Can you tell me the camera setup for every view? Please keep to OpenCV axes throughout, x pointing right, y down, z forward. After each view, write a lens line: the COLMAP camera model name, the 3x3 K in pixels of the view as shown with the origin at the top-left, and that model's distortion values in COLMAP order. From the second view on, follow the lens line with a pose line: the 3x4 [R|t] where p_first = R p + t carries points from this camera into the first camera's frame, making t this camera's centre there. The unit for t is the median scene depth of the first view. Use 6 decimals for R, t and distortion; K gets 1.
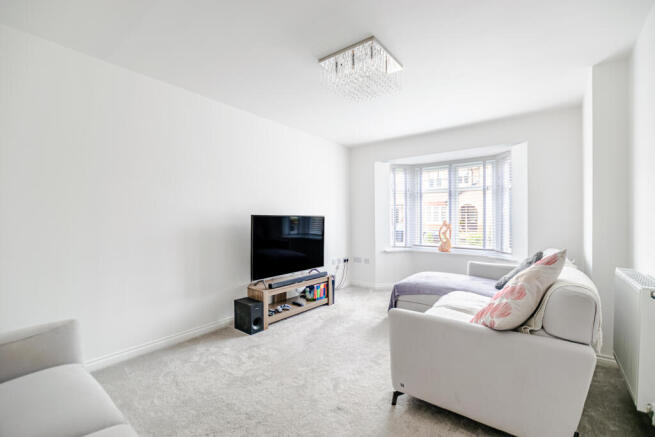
lens RADIAL K [[287.7, 0, 327.5], [0, 287.7, 218.5], [0, 0, 1]] dist [-0.000381, -0.000017]
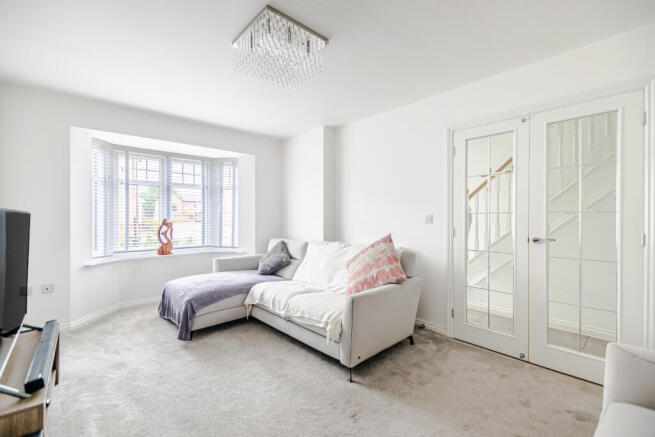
lens RADIAL K [[282.7, 0, 327.7], [0, 282.7, 214.4], [0, 0, 1]] dist [-0.000072, -0.000008]
pose [[0.176771, 0.005592, 0.984236, -0.382251], [-0.004809, 0.999977, -0.004818, -0.005182], [-0.984240, -0.003882, 0.176794, 0.378663]]
